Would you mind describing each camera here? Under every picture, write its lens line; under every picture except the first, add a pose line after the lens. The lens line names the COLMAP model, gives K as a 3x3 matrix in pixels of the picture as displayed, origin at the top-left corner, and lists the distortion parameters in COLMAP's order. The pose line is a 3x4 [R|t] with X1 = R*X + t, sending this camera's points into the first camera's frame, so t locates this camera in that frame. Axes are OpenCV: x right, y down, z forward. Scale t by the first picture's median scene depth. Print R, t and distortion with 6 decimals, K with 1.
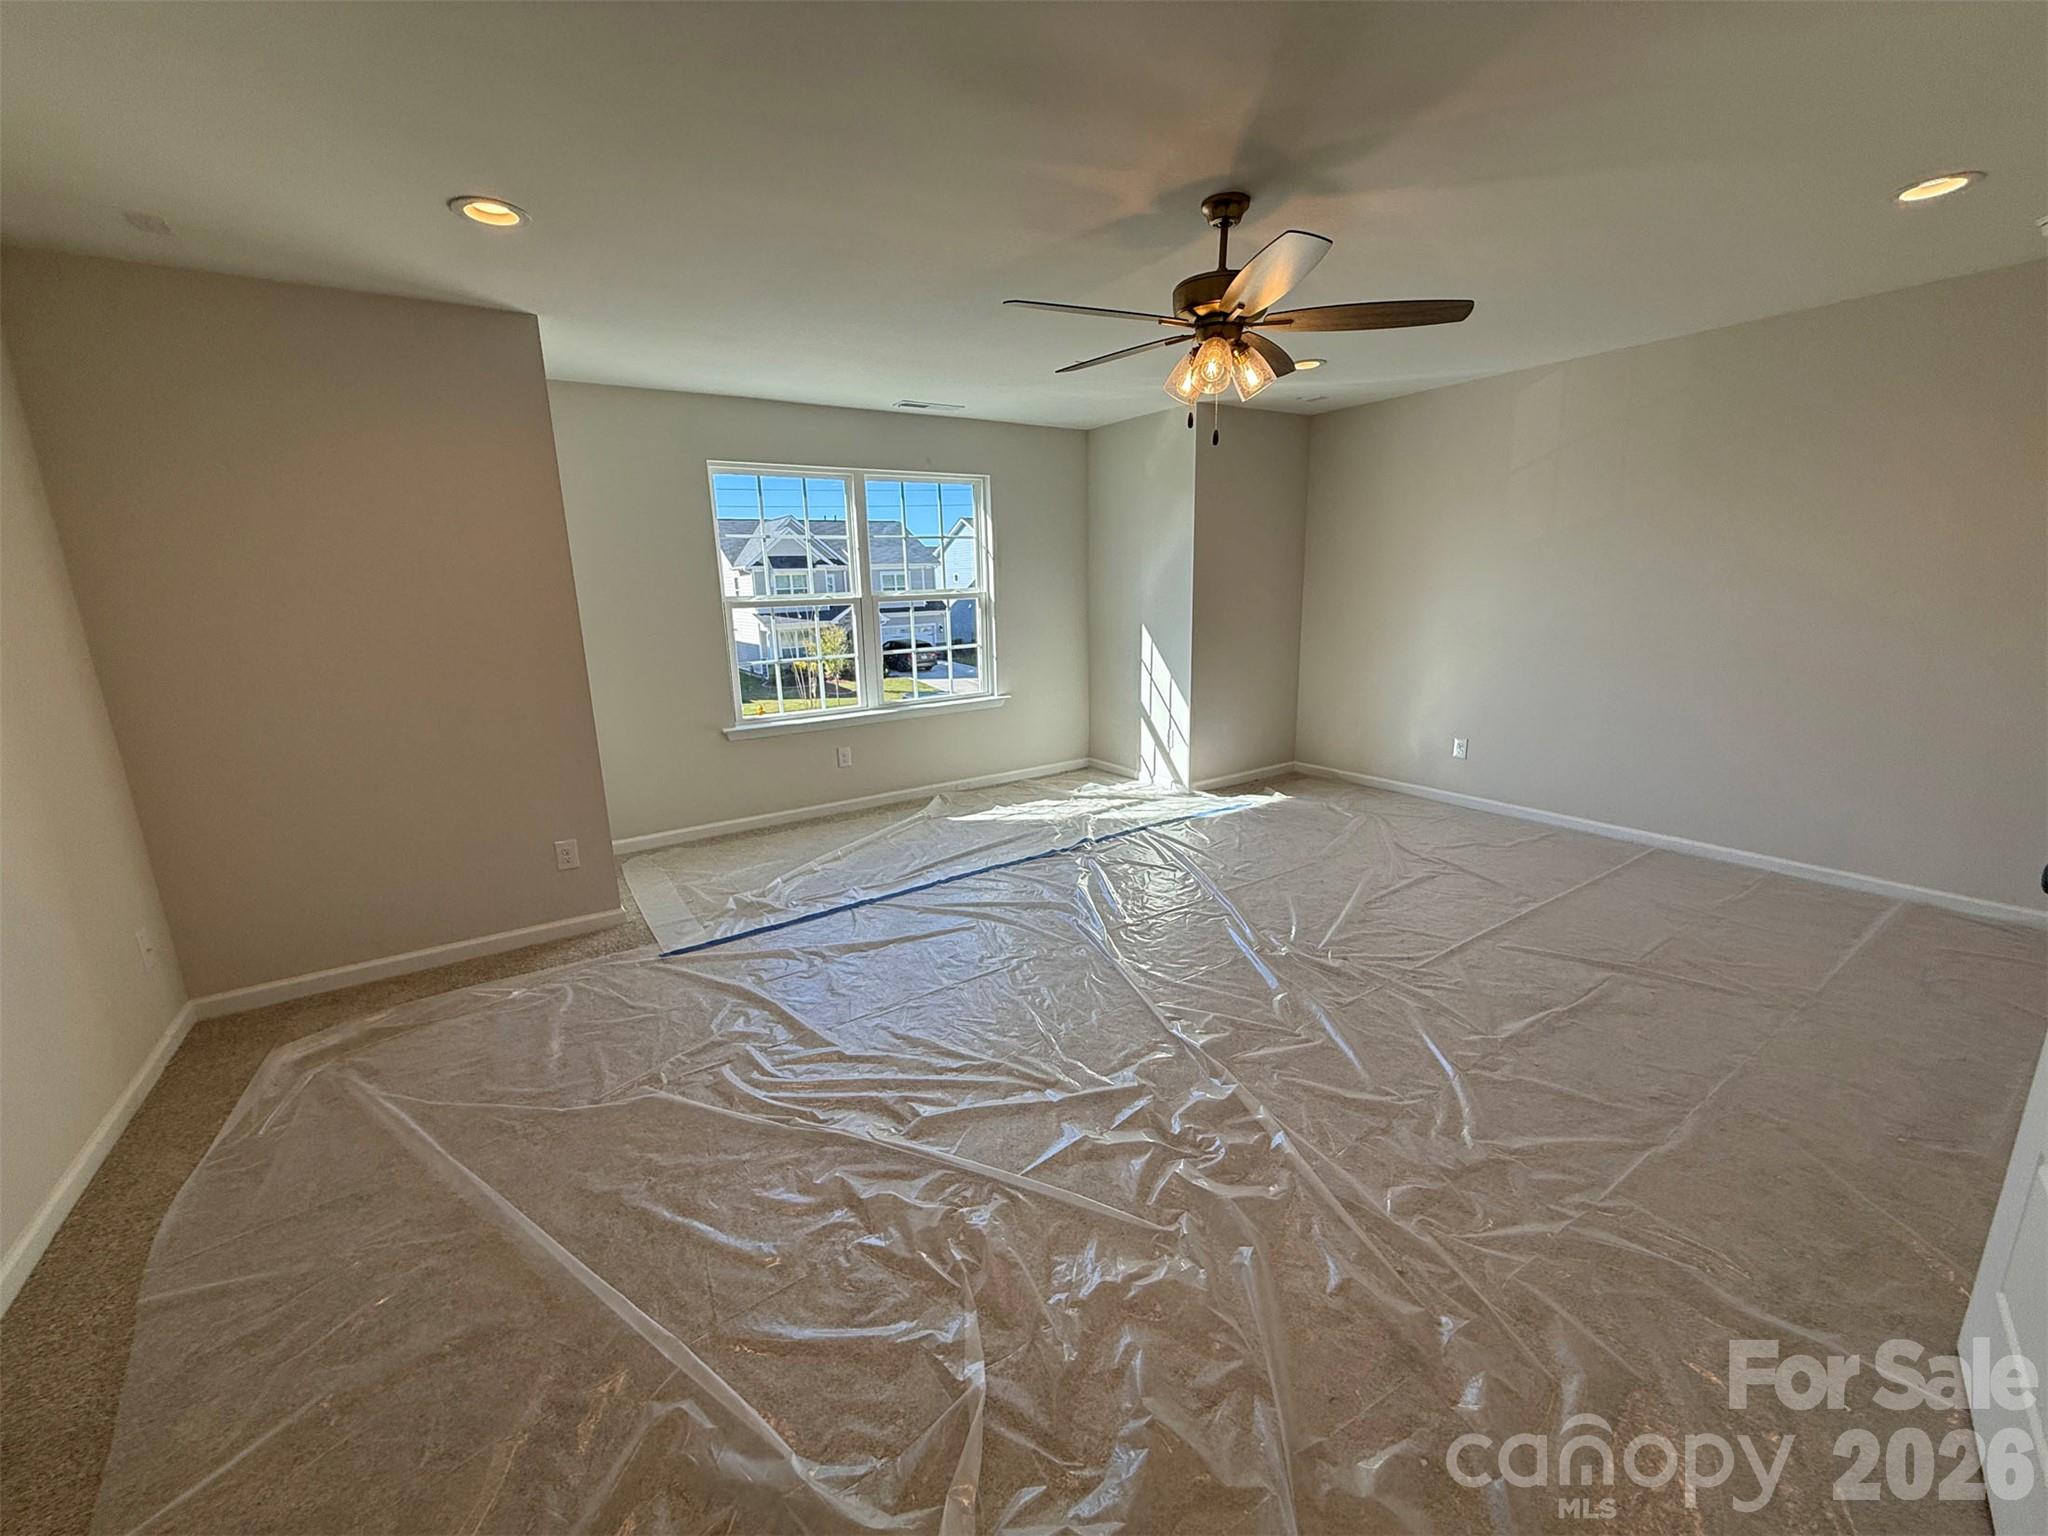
lens RADIAL K [[806.8, 0, 1036.3], [0, 806.8, 775.3], [0, 0, 1]] dist [0.004303, -0.001411]
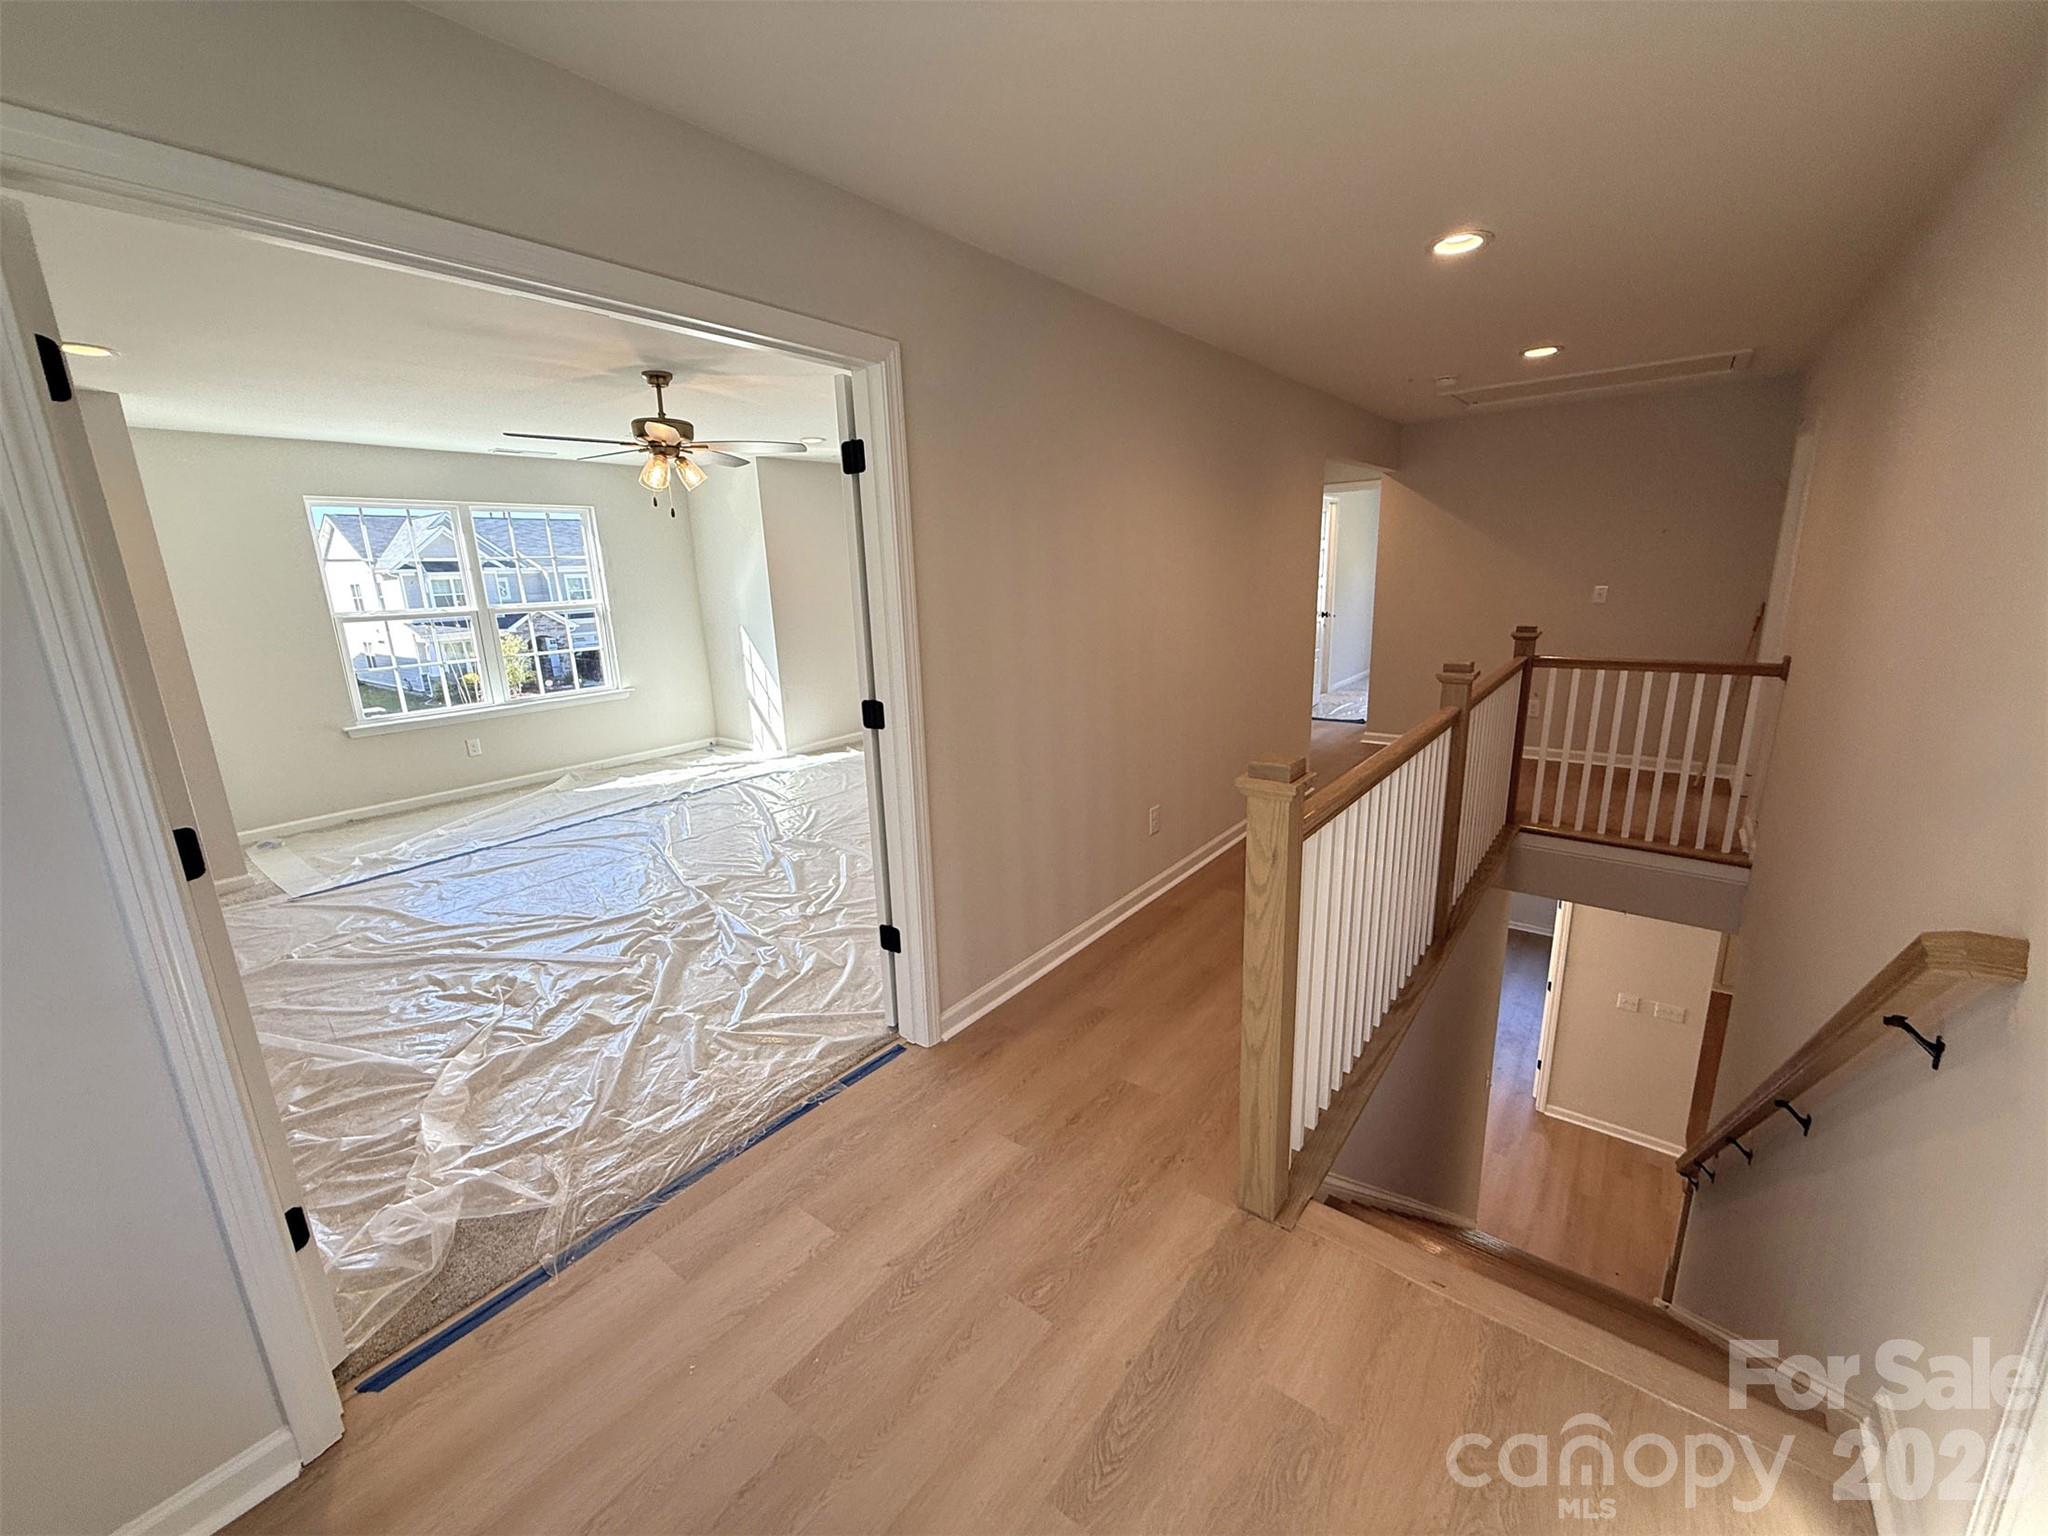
lens RADIAL K [[806.8, 0, 1034.0], [0, 806.8, 775.3], [0, 0, 1]] dist [0.004303, -0.001411]
pose [[0.950568, -0.083531, 0.299071, 0.197777], [0.082846, 0.996450, 0.014993, 0.073990], [-0.299262, 0.010525, 0.954113, -0.395213]]
